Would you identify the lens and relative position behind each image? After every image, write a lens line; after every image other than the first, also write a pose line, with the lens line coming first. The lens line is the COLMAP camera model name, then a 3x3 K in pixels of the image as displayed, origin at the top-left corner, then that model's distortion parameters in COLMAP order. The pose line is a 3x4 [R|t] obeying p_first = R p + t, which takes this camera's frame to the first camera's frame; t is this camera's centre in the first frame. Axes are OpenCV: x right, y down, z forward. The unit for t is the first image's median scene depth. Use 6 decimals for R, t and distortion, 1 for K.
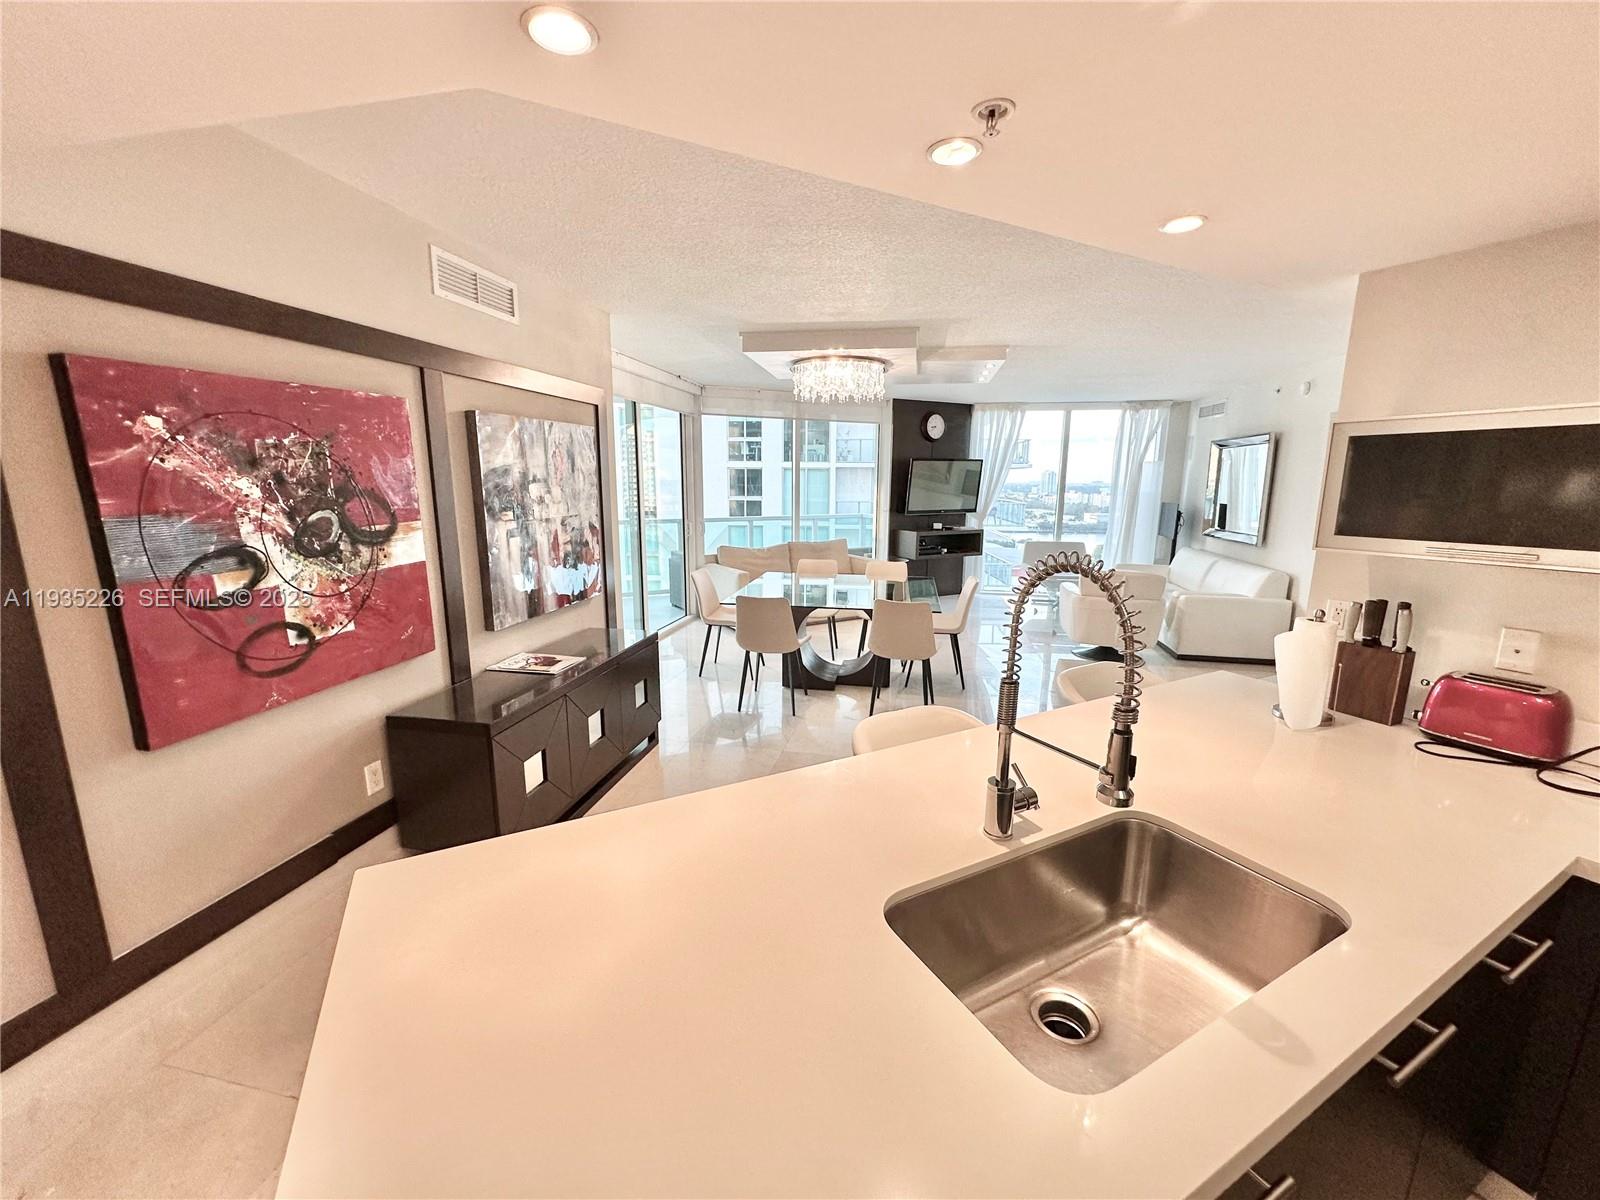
lens RADIAL K [[641.0, 0, 798.7], [0, 641.0, 602.3], [0, 0, 1]] dist [0.014340, 0.000314]
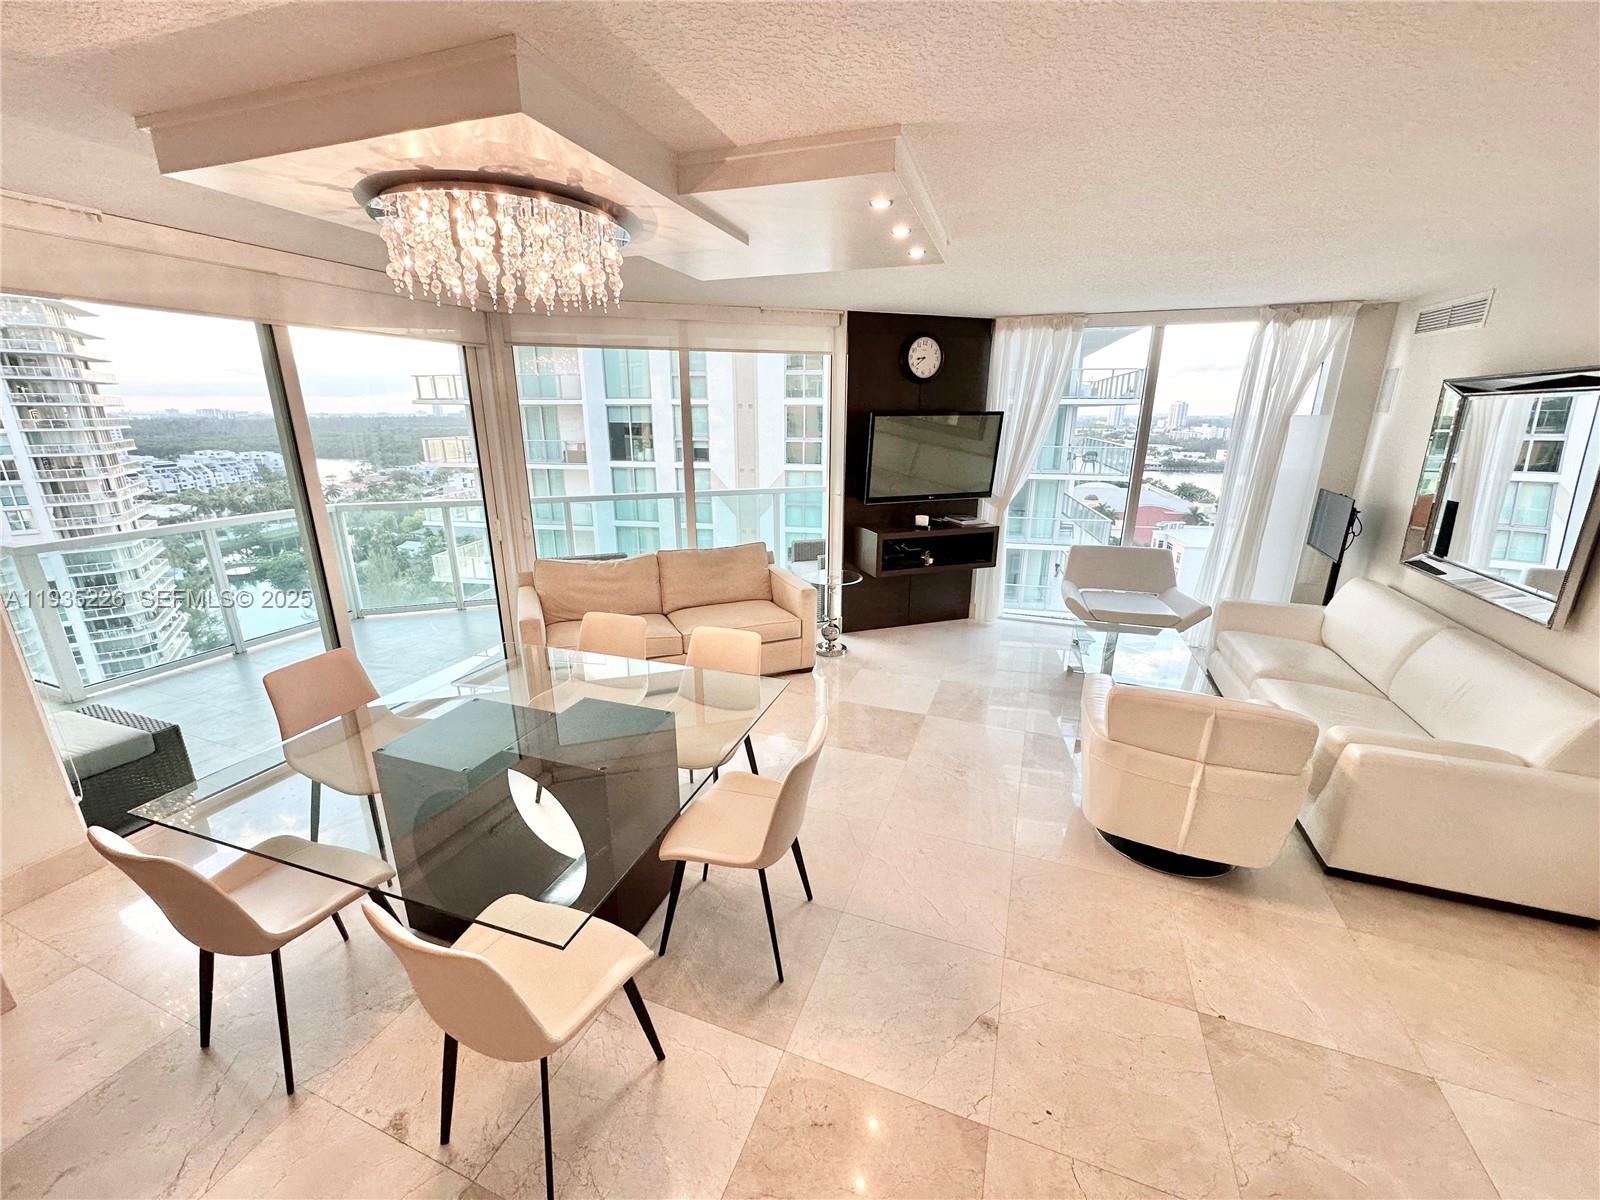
lens RADIAL K [[641.0, 0, 802.3], [0, 641.0, 600.8], [0, 0, 1]] dist [0.014340, 0.000314]
pose [[0.989448, 0.039122, -0.139506, 0.190757], [-0.025546, 0.994877, 0.097812, -0.098878], [0.142618, -0.093216, 0.985379, 0.354183]]
